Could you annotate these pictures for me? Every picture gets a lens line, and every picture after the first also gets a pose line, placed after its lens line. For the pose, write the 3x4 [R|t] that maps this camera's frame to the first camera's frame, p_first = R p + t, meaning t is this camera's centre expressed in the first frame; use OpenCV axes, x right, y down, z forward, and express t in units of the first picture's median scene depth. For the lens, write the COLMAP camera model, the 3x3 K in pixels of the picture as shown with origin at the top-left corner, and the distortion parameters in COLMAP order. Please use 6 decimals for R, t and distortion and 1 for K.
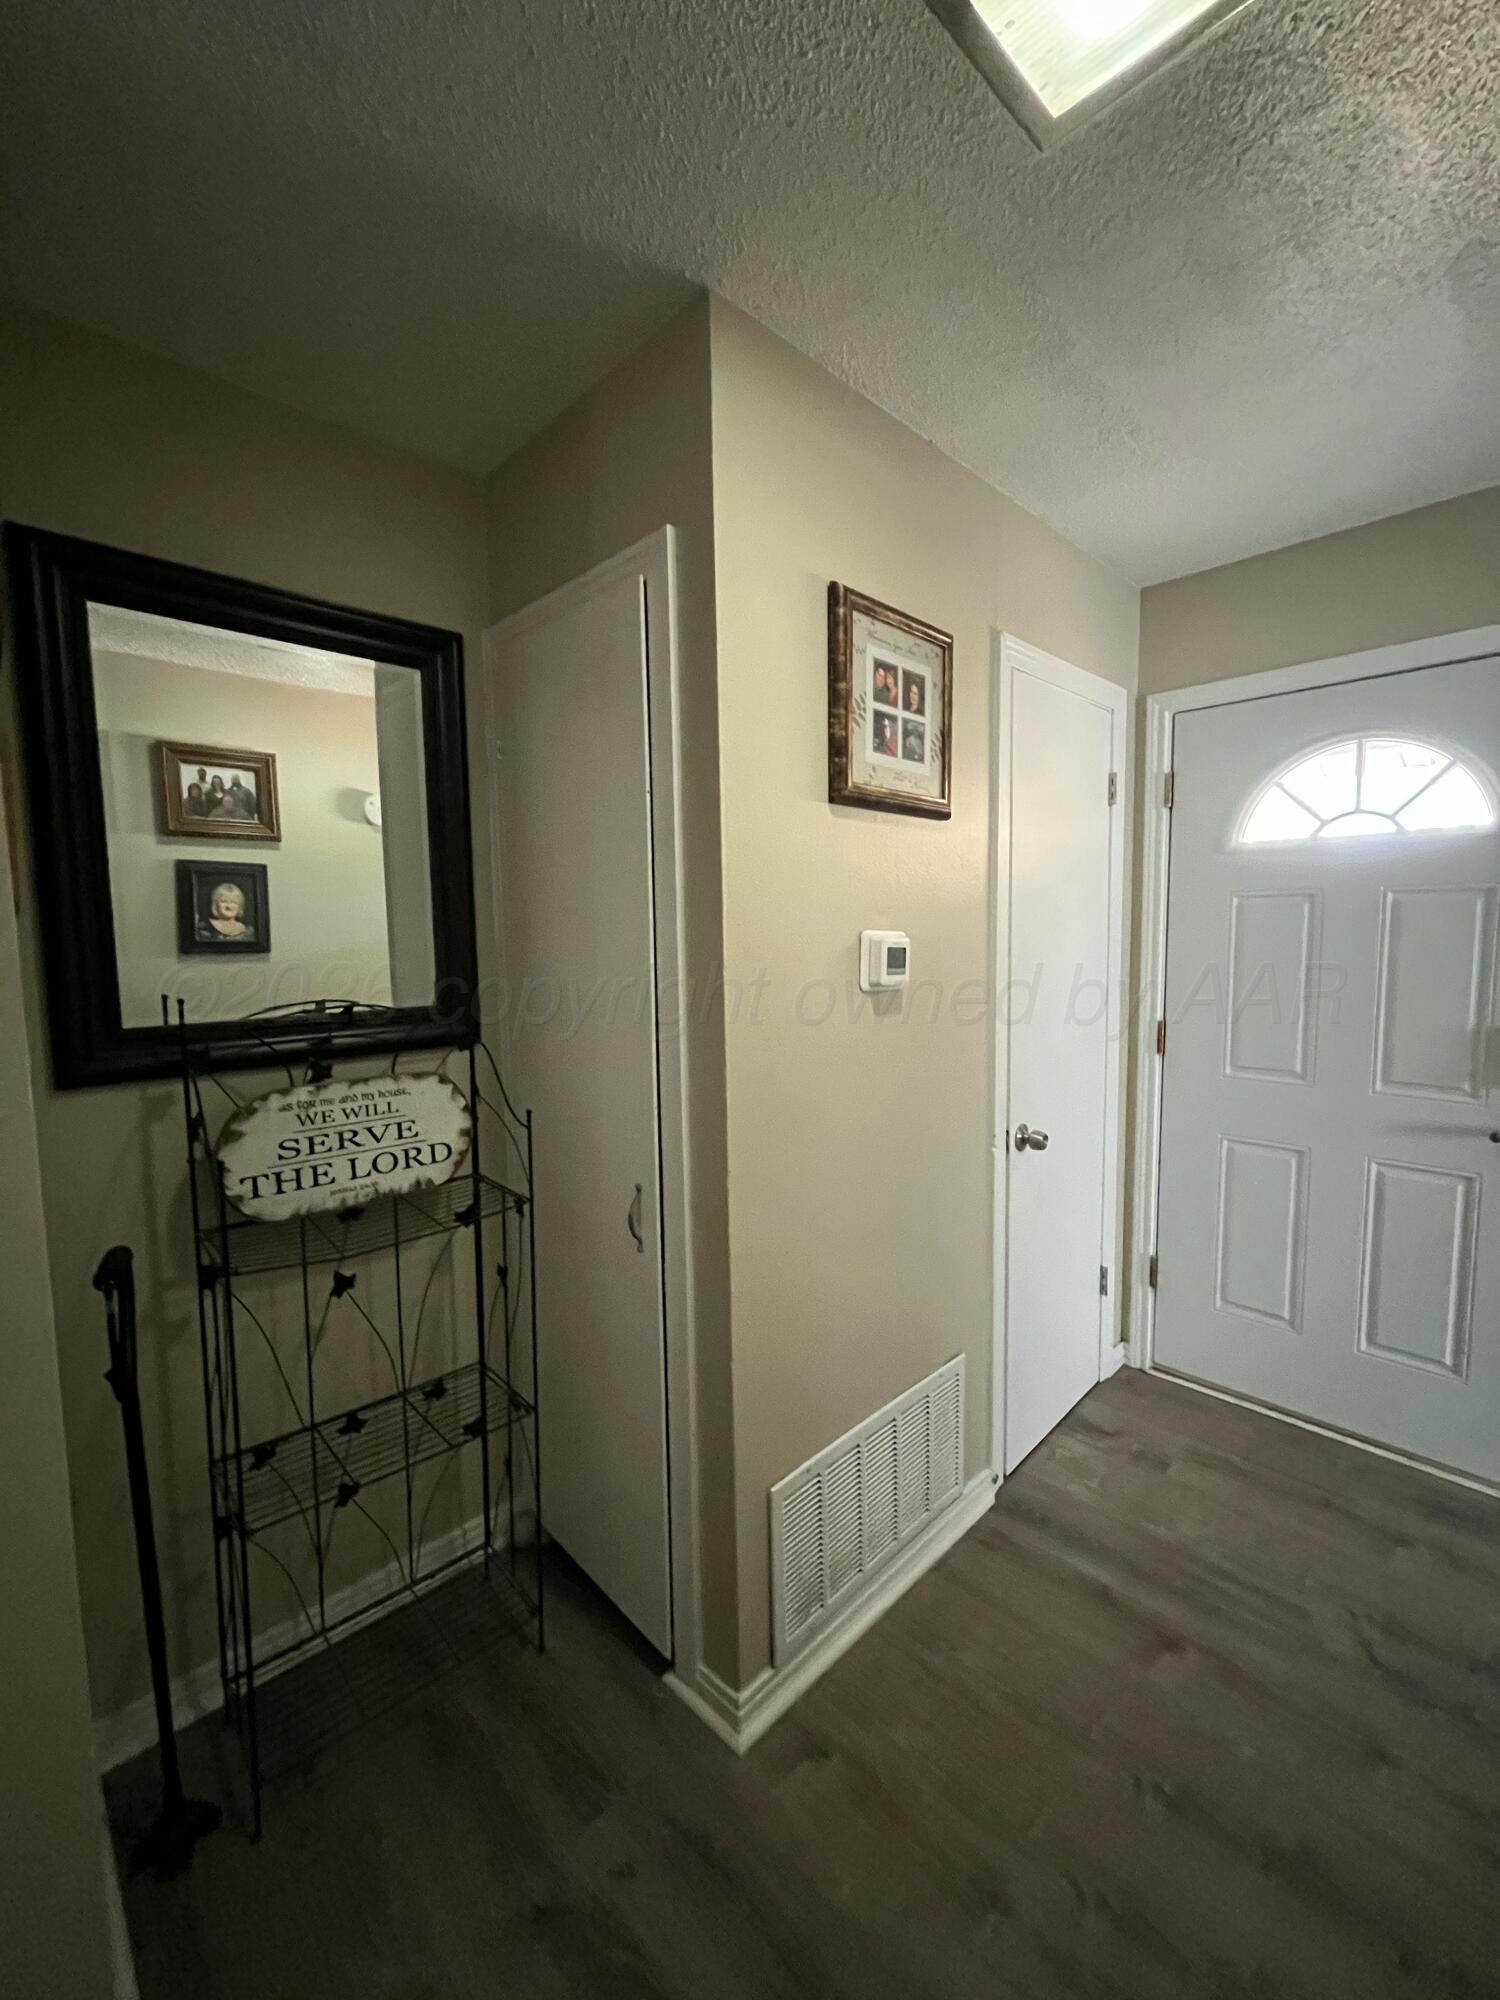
lens RADIAL K [[815.9, 0, 750.0], [0, 815.9, 1000.0], [0, 0, 1]] dist [-0.001291, -0.000067]
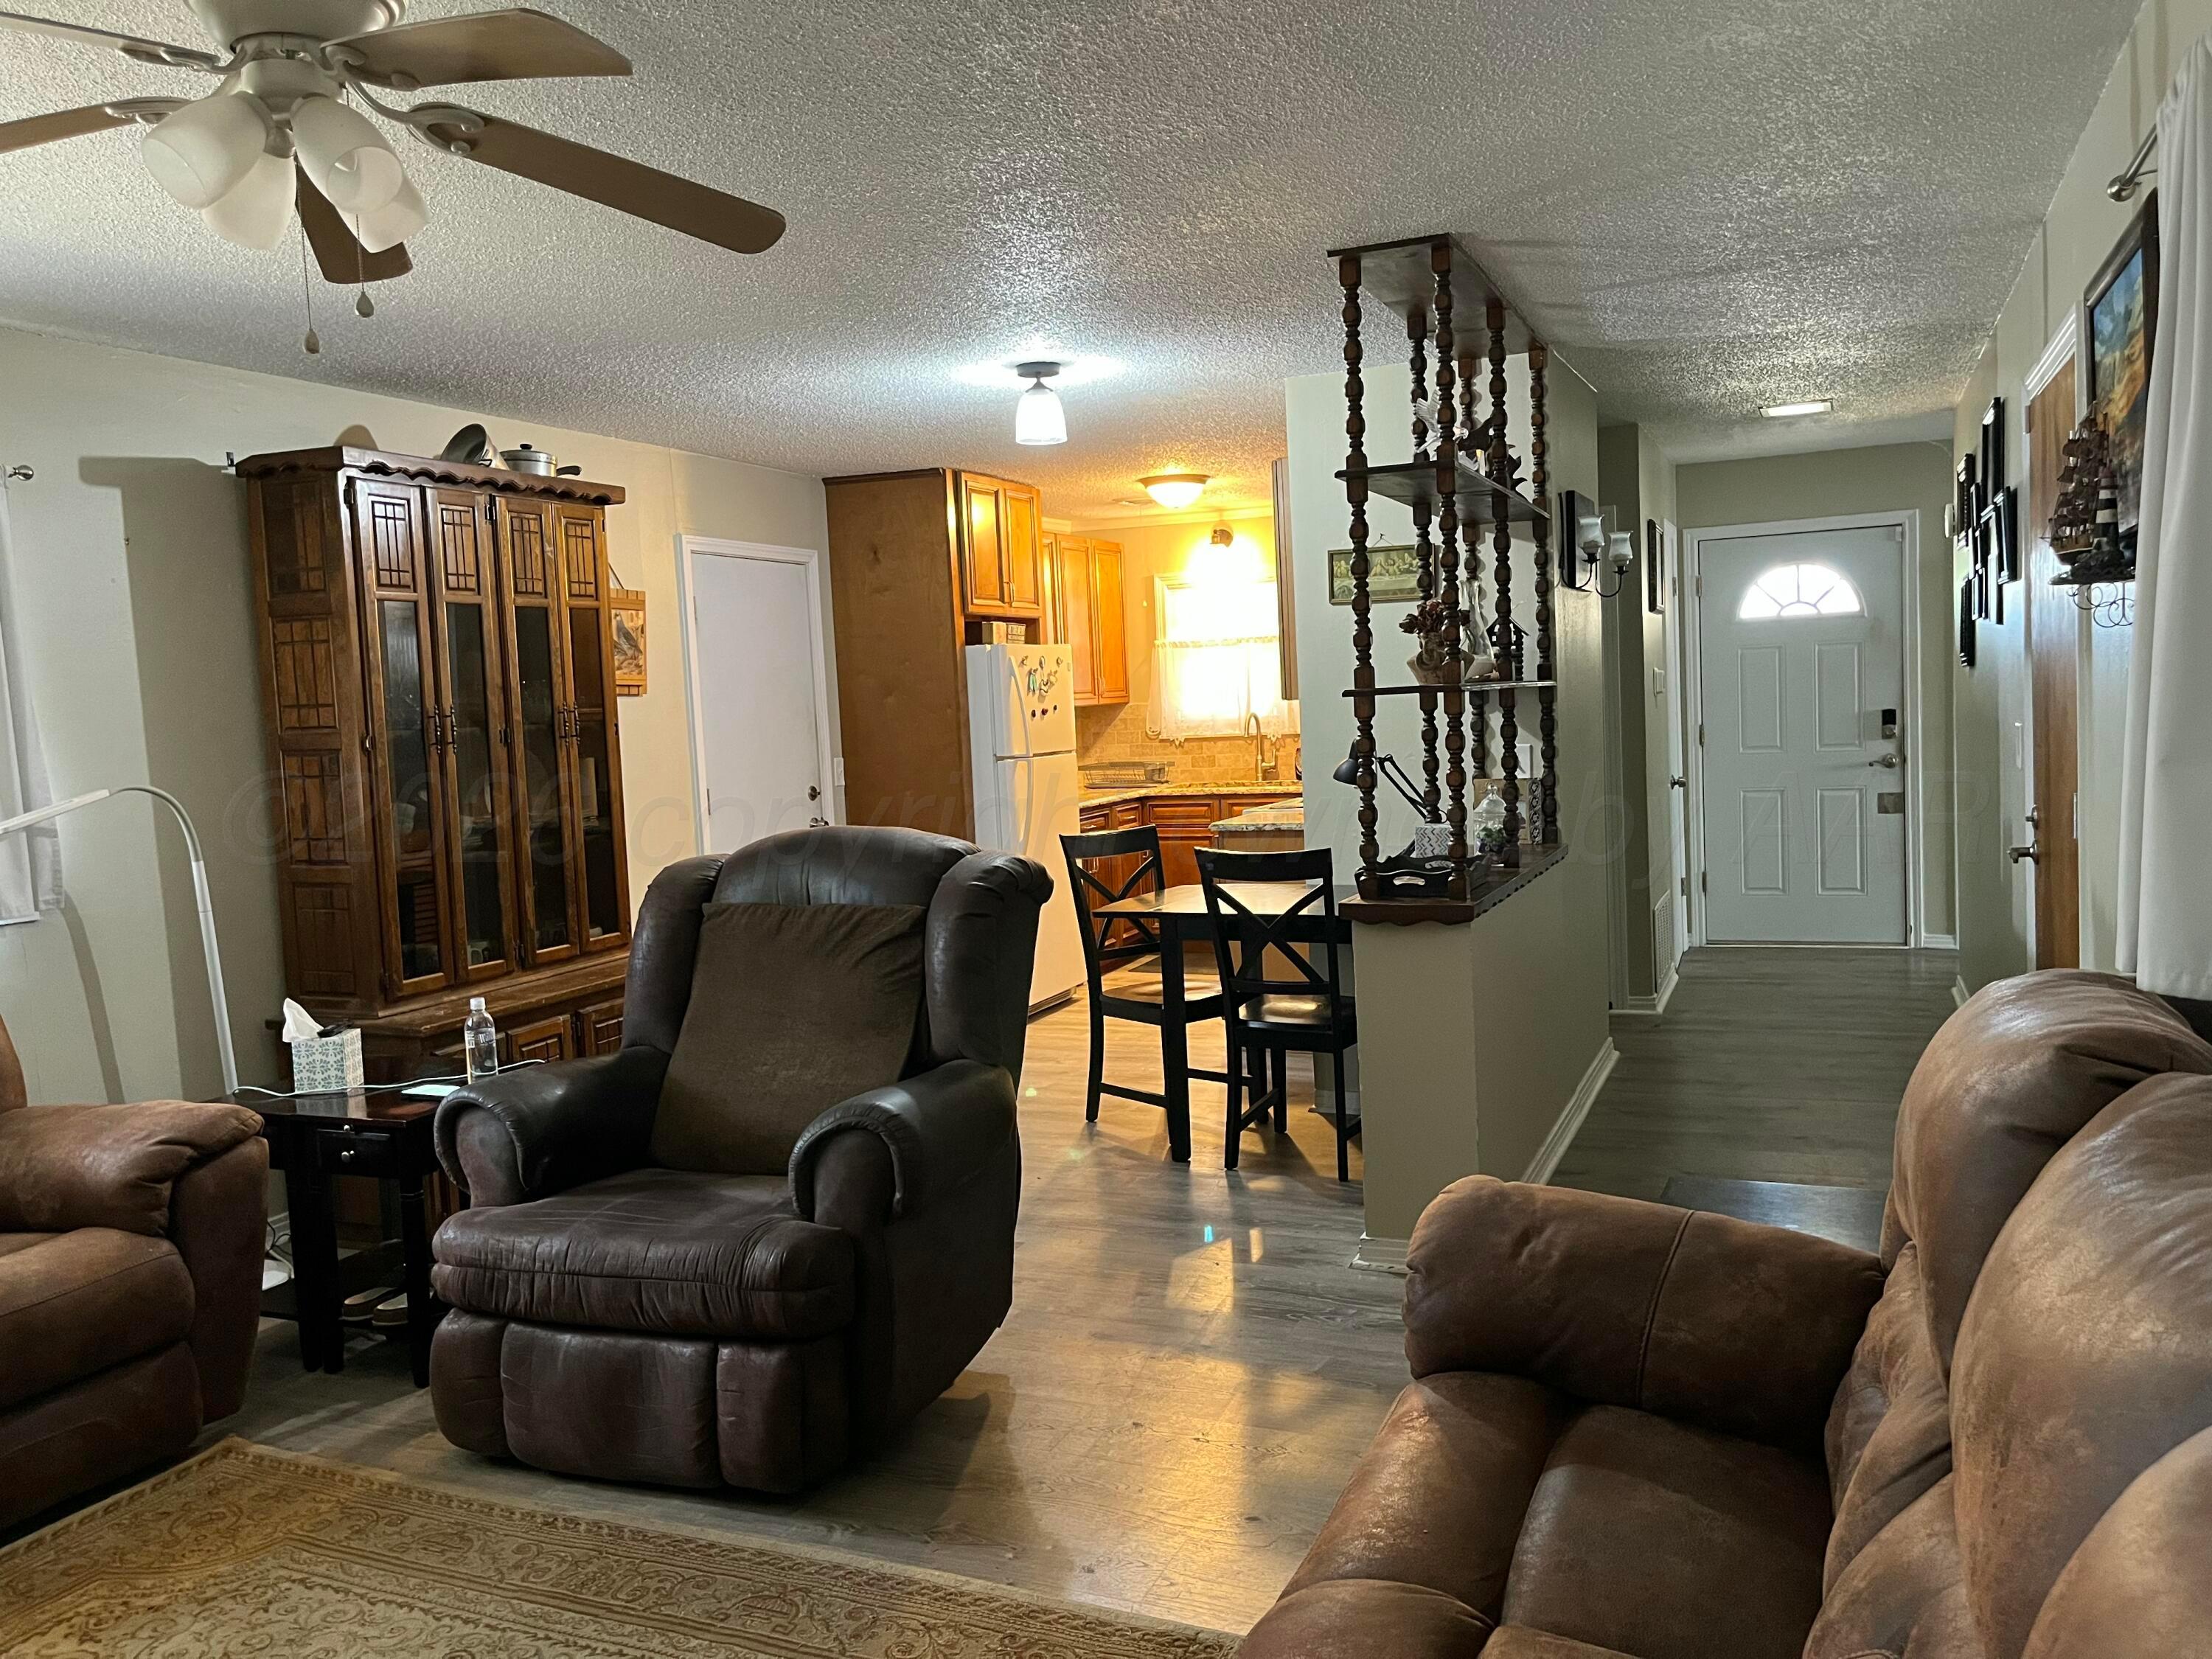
lens RADIAL K [[1645.9, 0, 1106.0], [0, 1645.9, 829.5], [0, 0, 1]] dist [0.023277, -0.001265]
pose [[0.927580, -0.055762, 0.369440, -2.266143], [0.065464, 0.997760, -0.013766, 0.244993], [-0.367845, 0.036954, 0.929153, -2.008140]]
